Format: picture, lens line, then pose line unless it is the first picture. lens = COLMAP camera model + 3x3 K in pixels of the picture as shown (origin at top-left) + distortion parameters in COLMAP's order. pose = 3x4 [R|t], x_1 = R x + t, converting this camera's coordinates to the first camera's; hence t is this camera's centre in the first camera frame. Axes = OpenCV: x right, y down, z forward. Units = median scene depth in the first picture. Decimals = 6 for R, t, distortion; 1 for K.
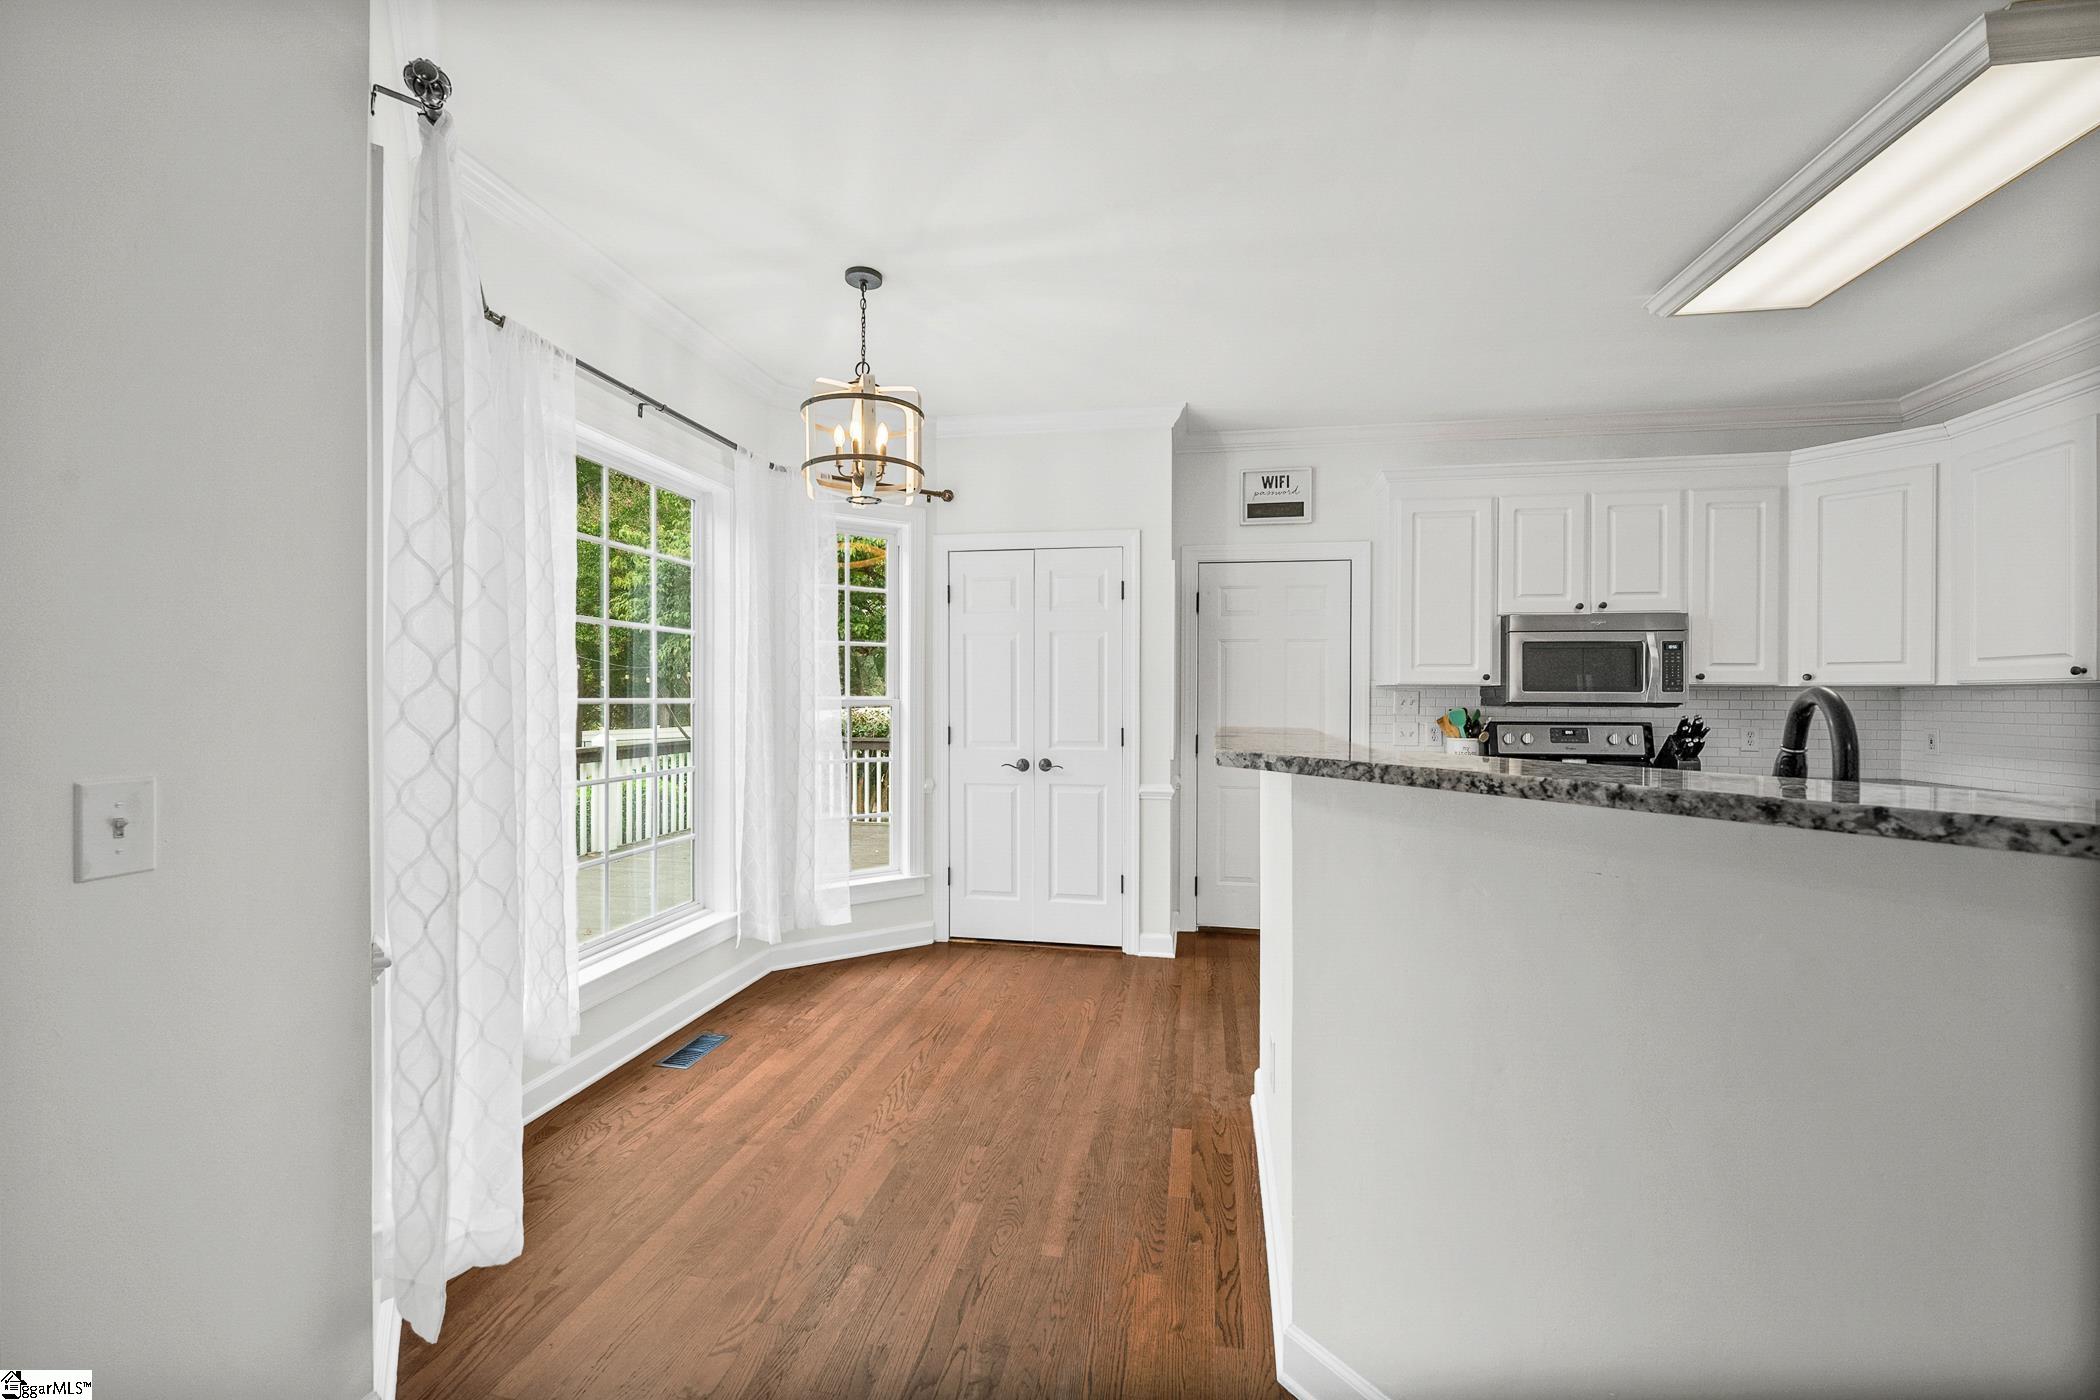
lens RADIAL K [[855.8, 0, 1063.6], [0, 855.8, 697.9], [0, 0, 1]] dist [-0.000342, -0.001080]
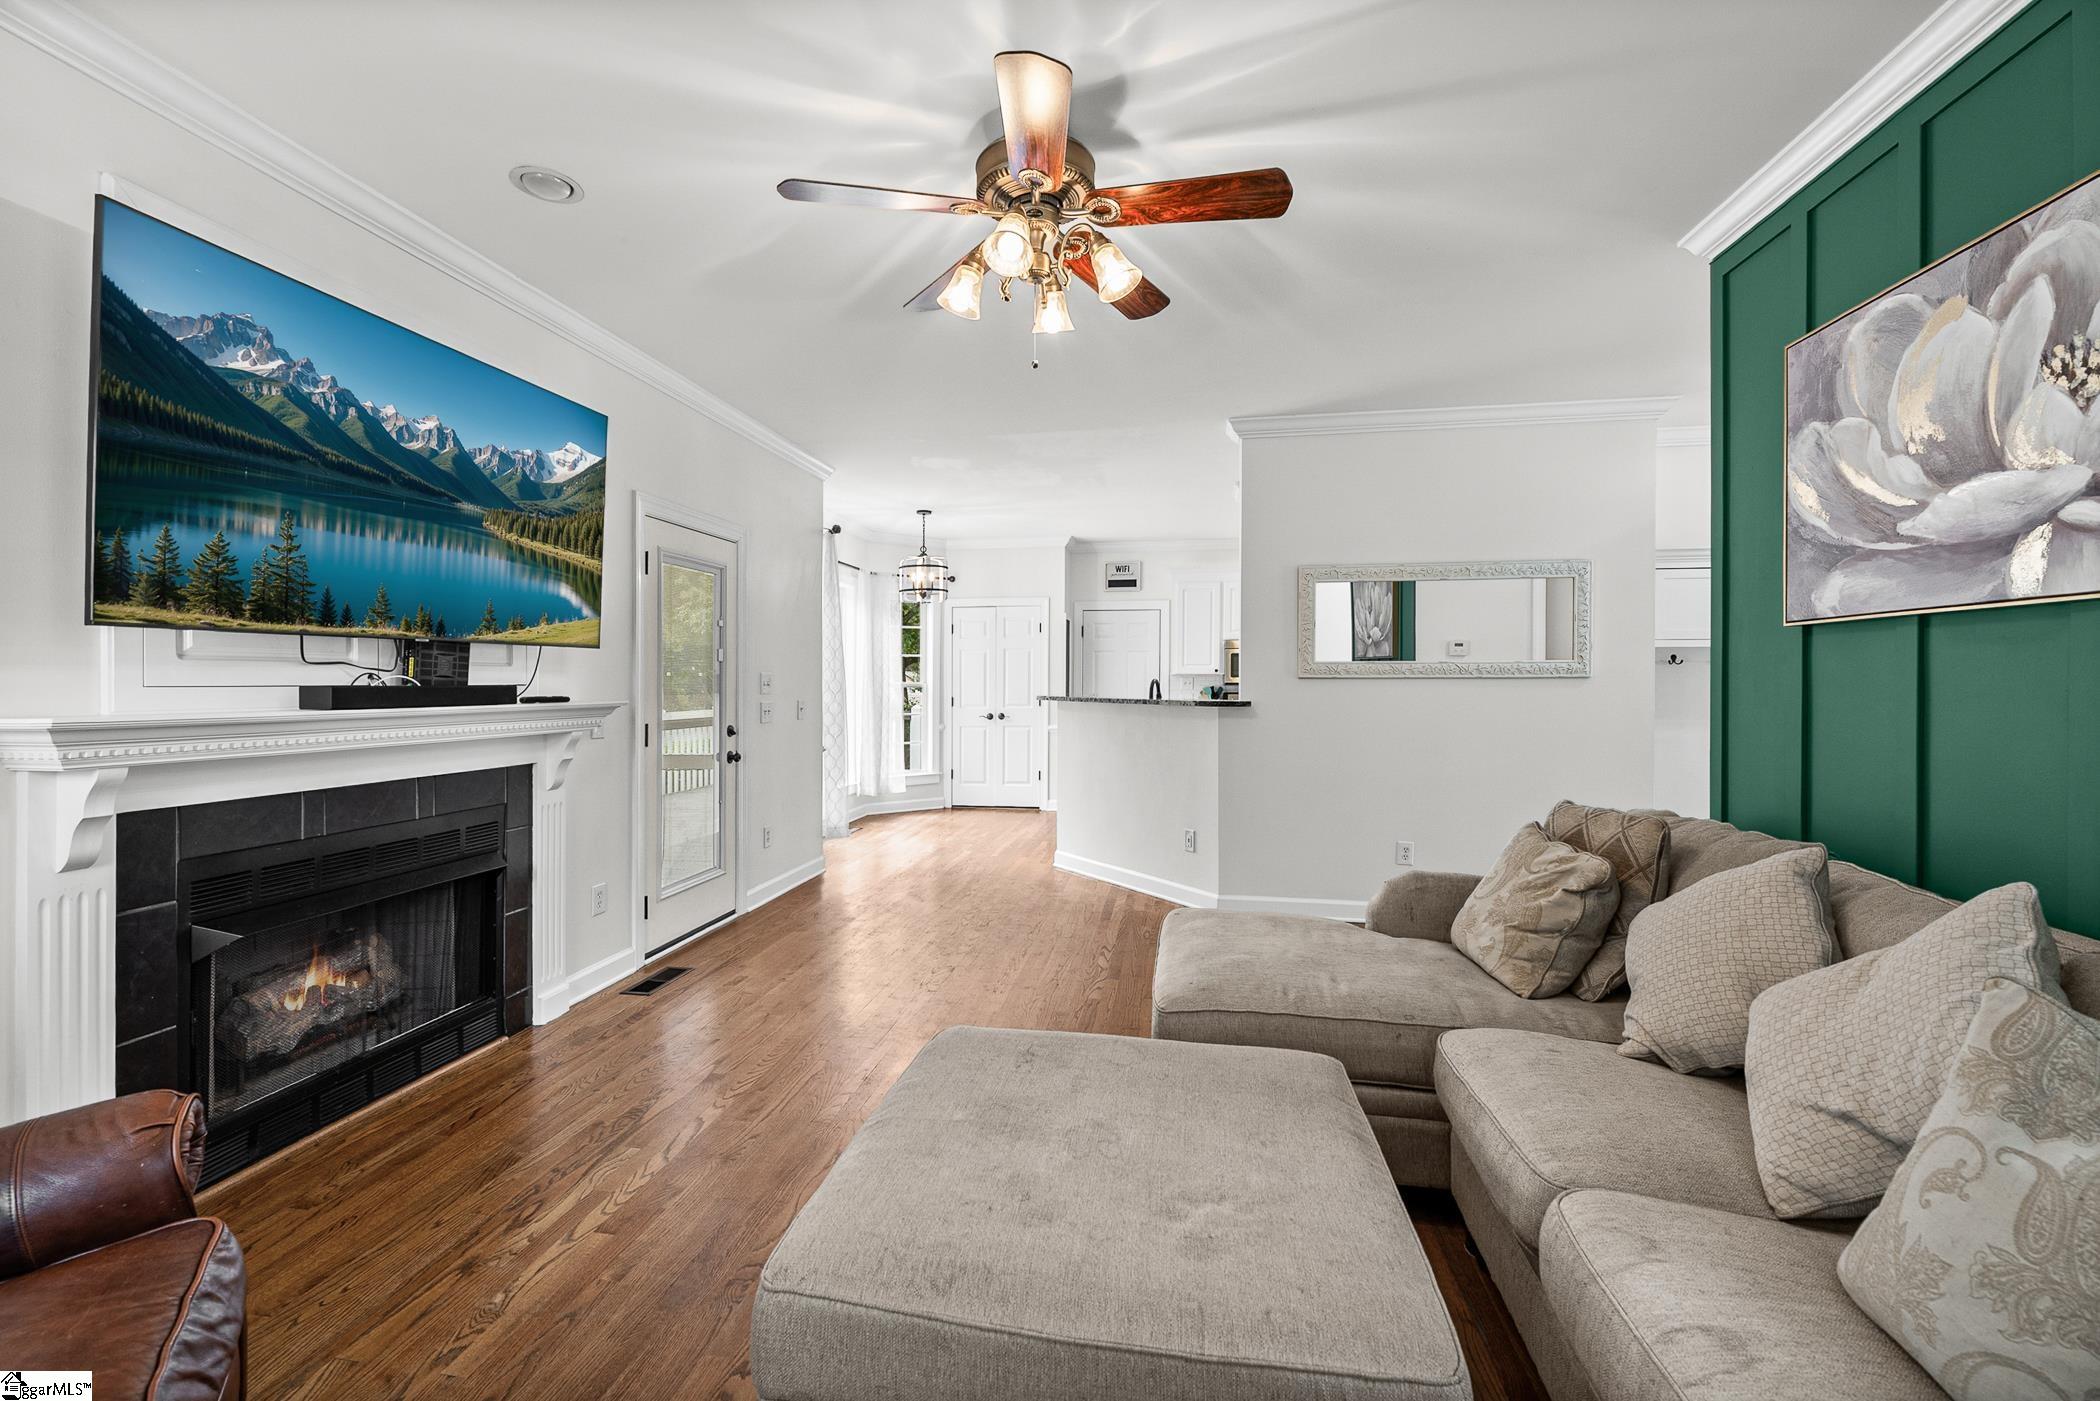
lens RADIAL K [[855.8, 0, 1022.4], [0, 855.8, 683.7], [0, 0, 1]] dist [-0.000342, -0.001080]
pose [[0.999602, -0.002633, -0.028084, 0.089305], [0.002549, 0.999992, -0.003011, 0.011530], [0.028091, 0.002939, 0.999601, -1.056234]]
